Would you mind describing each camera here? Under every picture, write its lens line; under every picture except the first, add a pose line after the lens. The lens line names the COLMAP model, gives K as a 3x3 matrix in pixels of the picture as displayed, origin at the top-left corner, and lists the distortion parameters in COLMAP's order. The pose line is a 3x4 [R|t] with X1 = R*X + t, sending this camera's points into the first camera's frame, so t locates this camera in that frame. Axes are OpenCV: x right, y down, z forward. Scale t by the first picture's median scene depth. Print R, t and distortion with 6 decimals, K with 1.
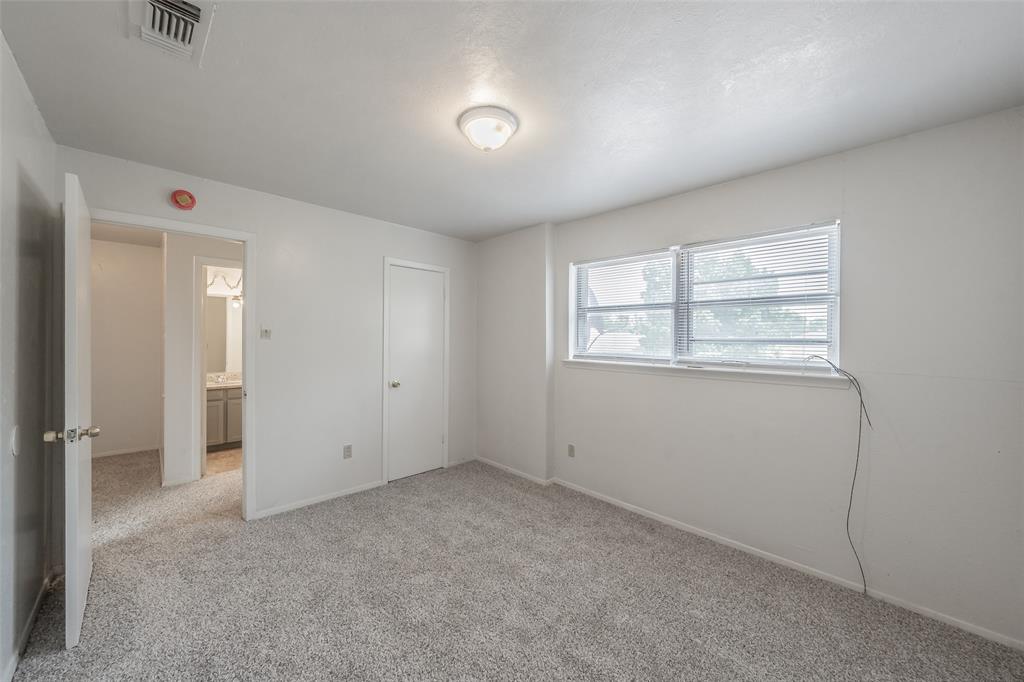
lens RADIAL K [[384.8, 0, 512.0], [0, 384.8, 341.0], [0, 0, 1]] dist [0.001852, 0.000101]
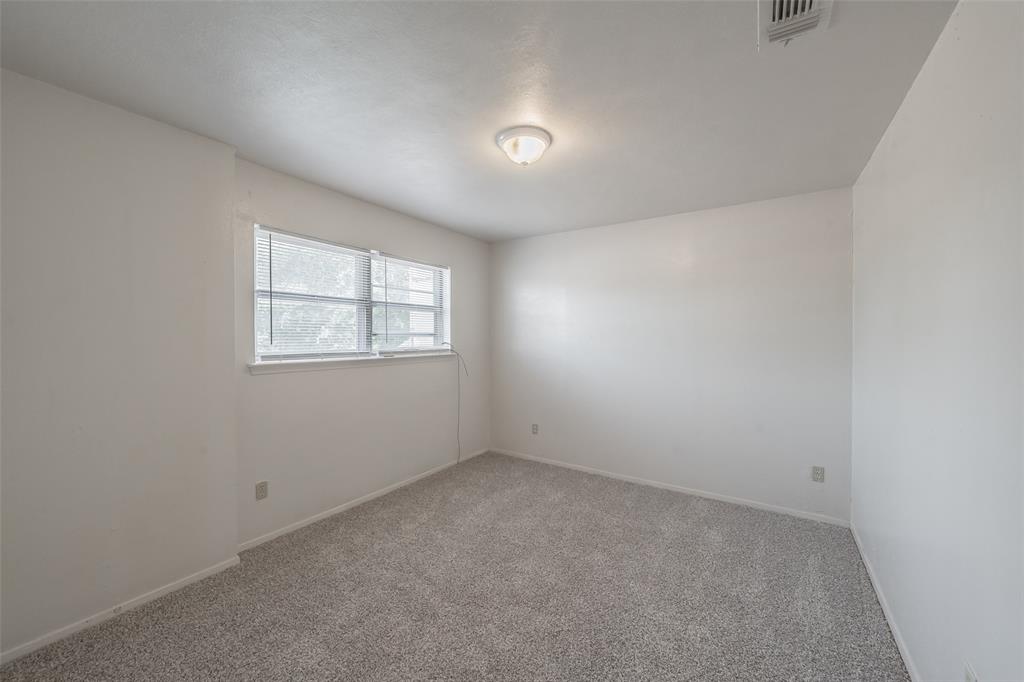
lens RADIAL K [[395.2, 0, 512.0], [0, 395.2, 341.0], [0, 0, 1]] dist [0.000226, -0.000066]
pose [[-0.218515, -0.024979, 0.975514, -0.749643], [0.003216, 0.999648, 0.026317, -0.010177], [-0.975828, 0.008888, -0.218357, 0.810926]]
